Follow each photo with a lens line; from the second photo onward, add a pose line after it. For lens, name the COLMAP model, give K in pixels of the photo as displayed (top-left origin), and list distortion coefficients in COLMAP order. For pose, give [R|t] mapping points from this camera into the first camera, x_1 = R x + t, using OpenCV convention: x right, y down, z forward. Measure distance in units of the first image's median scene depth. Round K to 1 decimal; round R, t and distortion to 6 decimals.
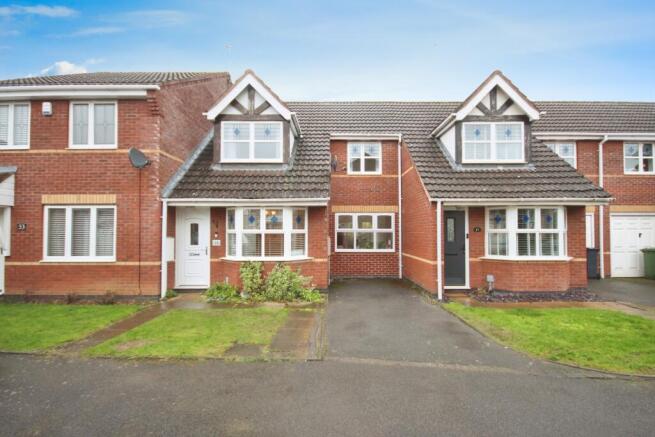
lens RADIAL K [[307.2, 0, 327.7], [0, 307.2, 221.7], [0, 0, 1]] dist [0.002610, 0.000142]
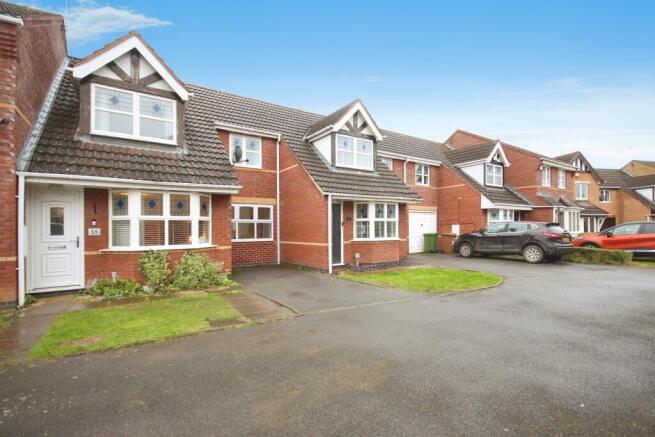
lens RADIAL K [[310.8, 0, 329.4], [0, 310.8, 226.7], [0, 0, 1]] dist [-0.000453, -0.000707]
pose [[0.827114, -0.003338, 0.562024, -0.314938], [-0.006404, 0.999861, 0.015364, 0.038592], [-0.561998, -0.016307, 0.826978, -0.038910]]
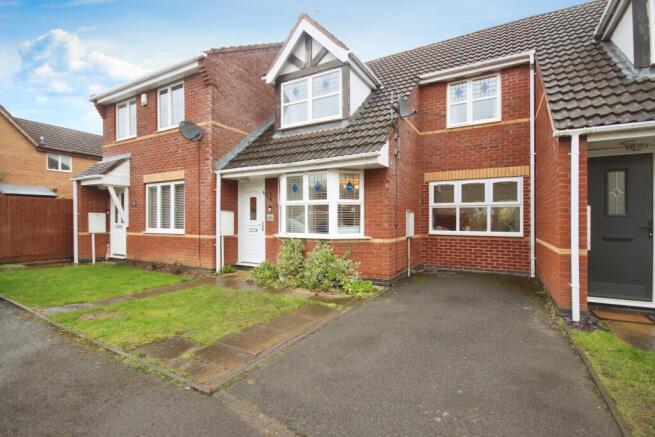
lens RADIAL K [[303.9, 0, 327.5], [0, 303.9, 218.5], [0, 0, 1]] dist [0.000437, -0.000518]
pose [[0.874367, 0.001132, -0.485264, 0.221246], [0.010009, 0.999743, 0.020365, 0.055647], [0.485162, -0.022663, 0.874130, 0.305611]]
